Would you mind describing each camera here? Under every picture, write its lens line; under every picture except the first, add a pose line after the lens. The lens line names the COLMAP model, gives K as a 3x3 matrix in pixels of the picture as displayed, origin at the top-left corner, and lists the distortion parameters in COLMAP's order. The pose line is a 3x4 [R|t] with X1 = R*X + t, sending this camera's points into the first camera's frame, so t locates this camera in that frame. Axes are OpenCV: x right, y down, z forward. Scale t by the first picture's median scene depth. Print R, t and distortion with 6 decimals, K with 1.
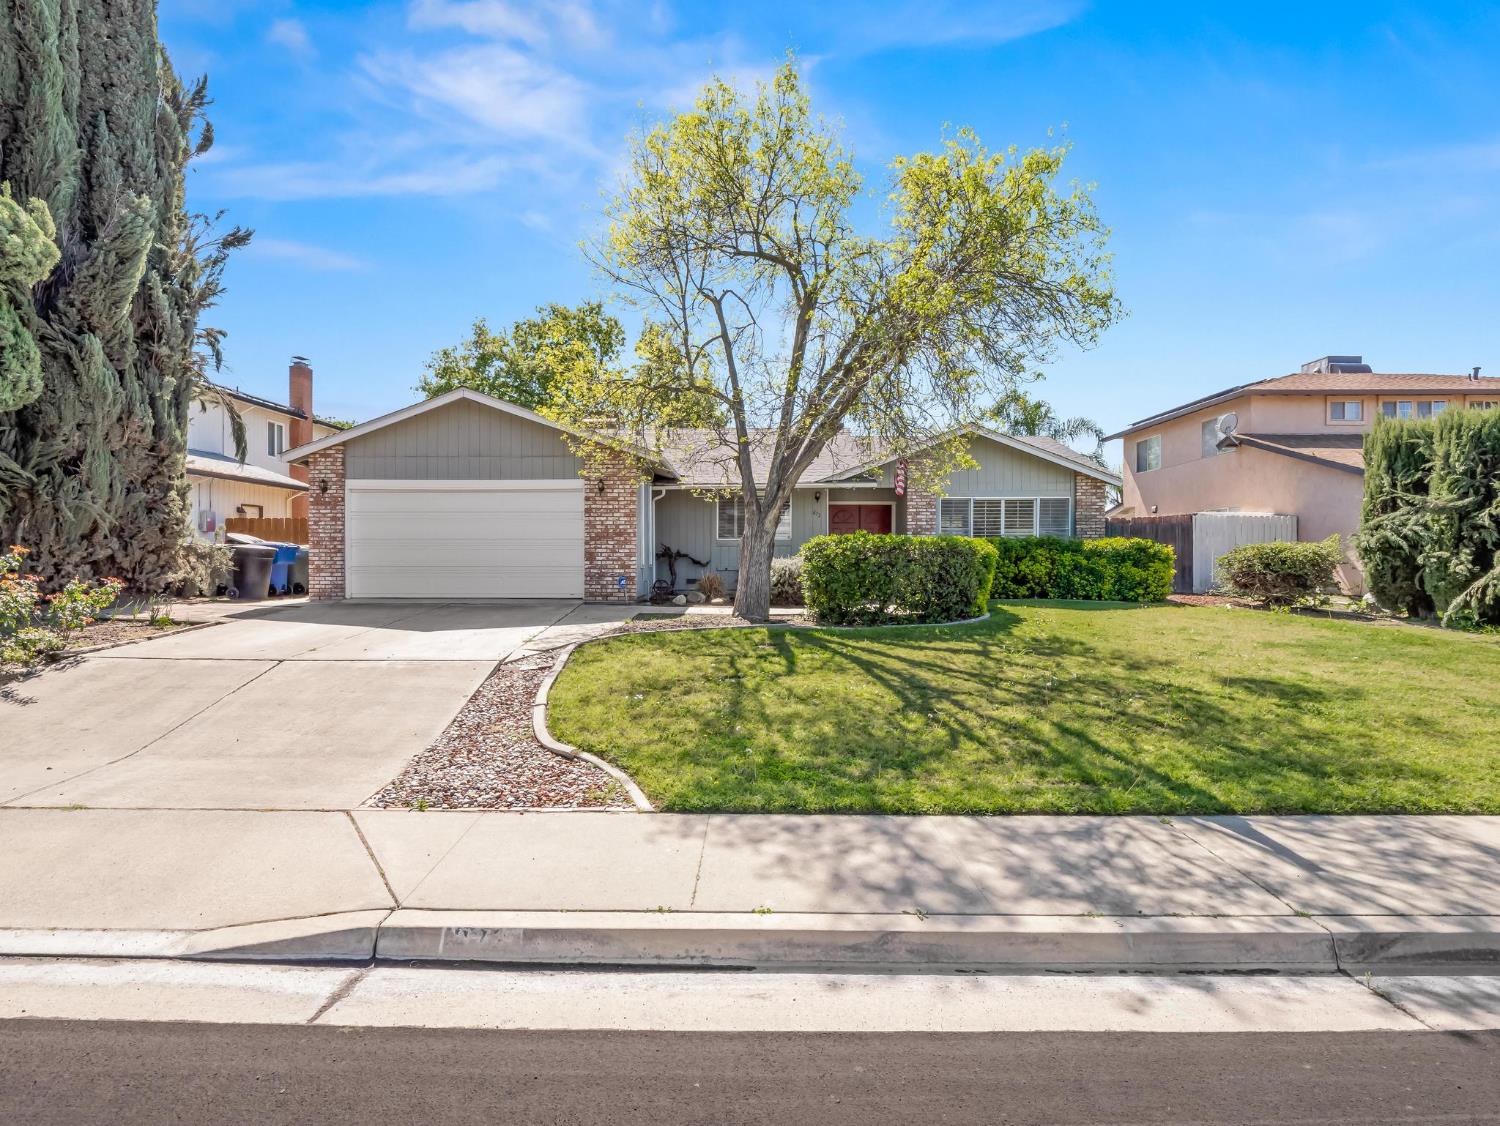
lens RADIAL K [[757.2, 0, 750.0], [0, 757.2, 563.0], [0, 0, 1]] dist [-0.008989, 0.000464]
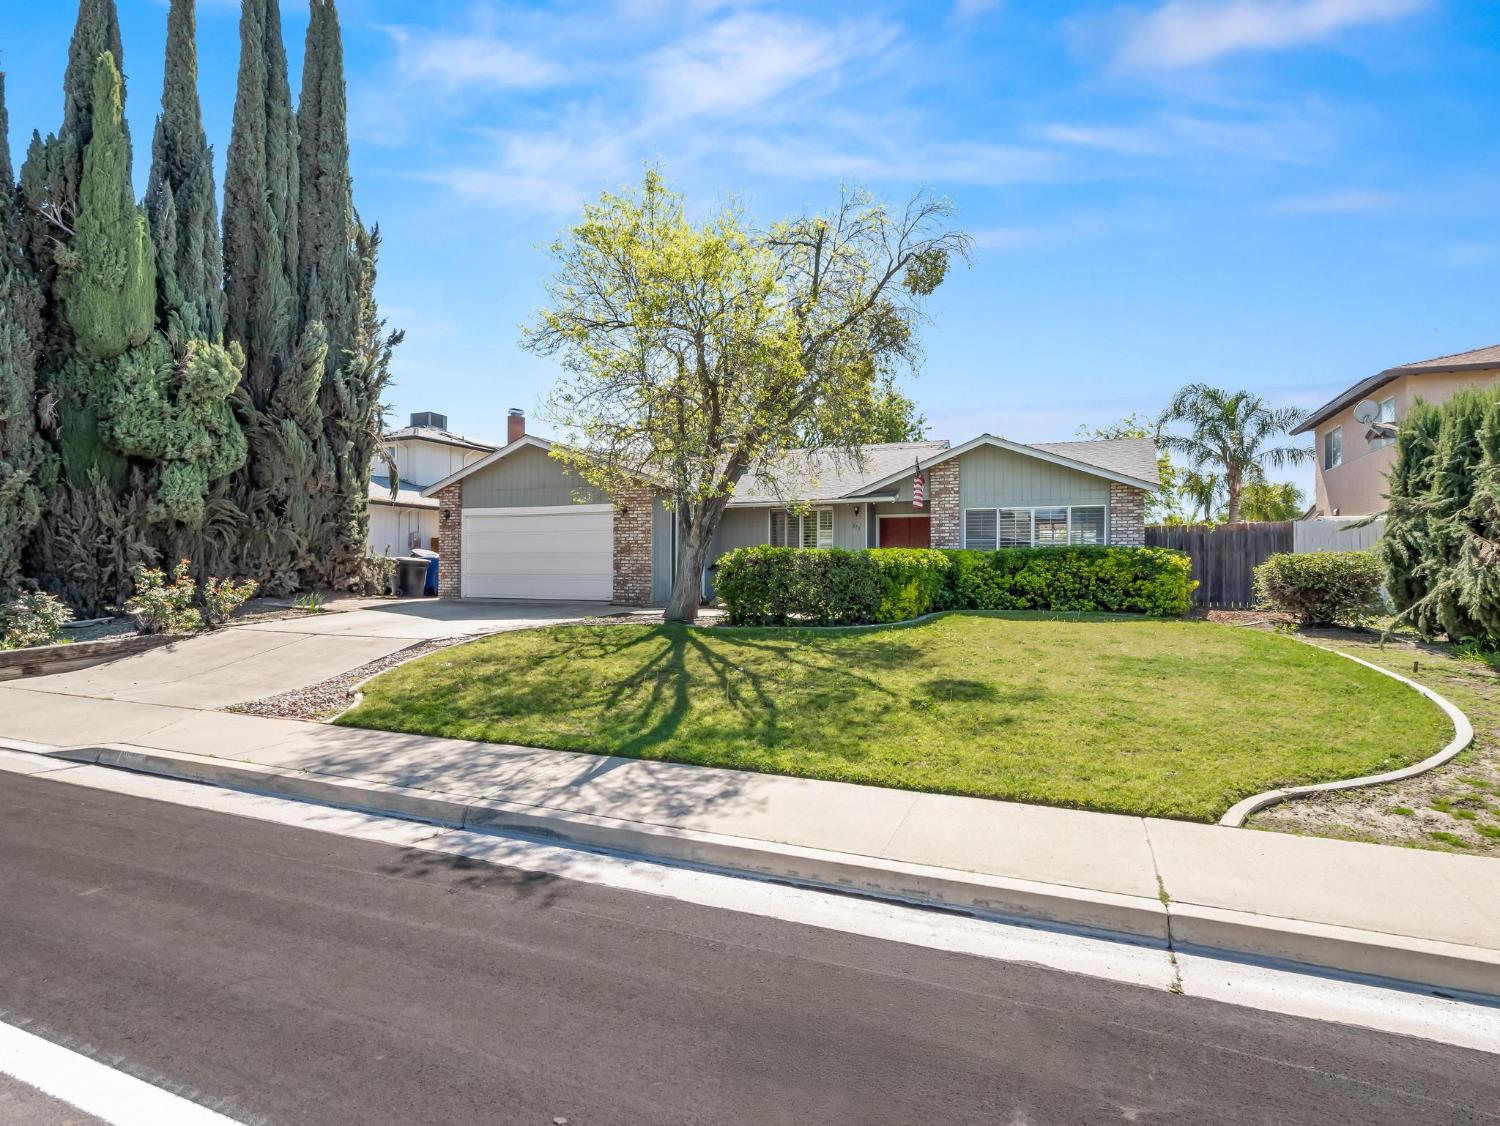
lens RADIAL K [[757.2, 0, 750.0], [0, 757.2, 563.0], [0, 0, 1]] dist [-0.008989, 0.000464]
pose [[0.932593, -0.000336, -0.360931, 0.503263], [-0.004802, 0.999899, -0.013339, 0.000914], [0.360899, 0.014173, 0.932497, -0.071551]]
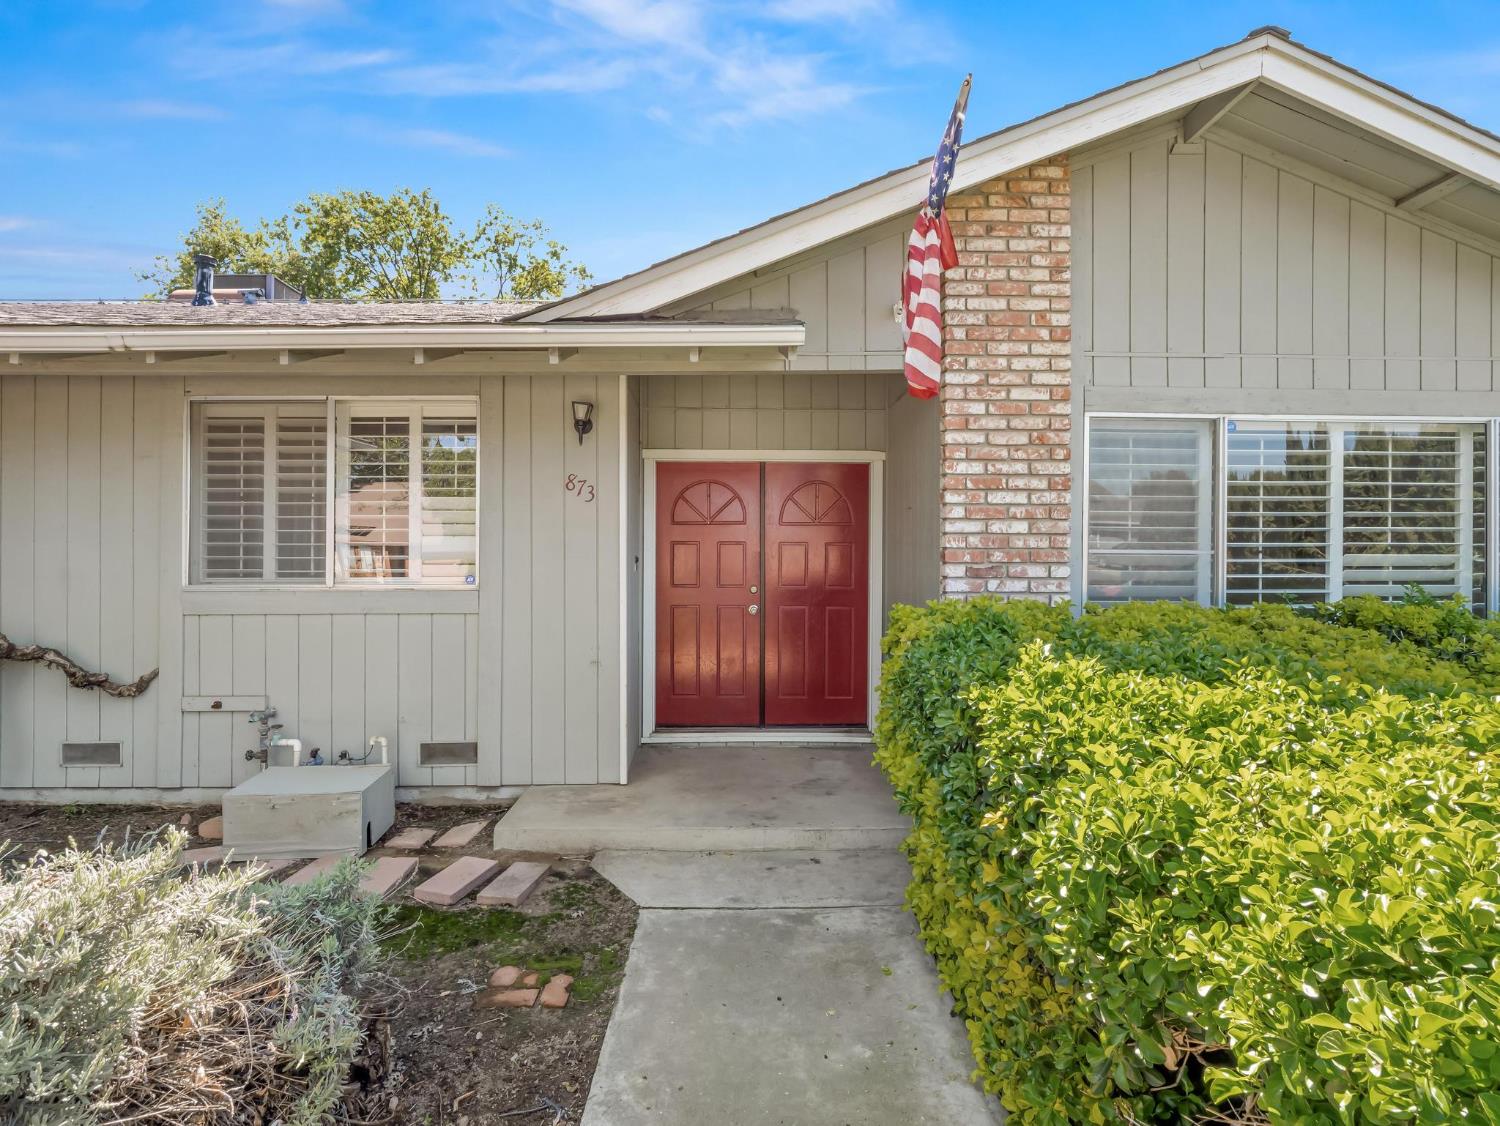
lens RADIAL K [[757.2, 0, 750.0], [0, 757.2, 563.0], [0, 0, 1]] dist [-0.008989, 0.000464]
pose [[0.999211, 0.004066, 0.039518, 0.203634], [-0.004051, 0.999992, -0.000456, -0.059995], [-0.039520, 0.000296, 0.999219, 1.120700]]
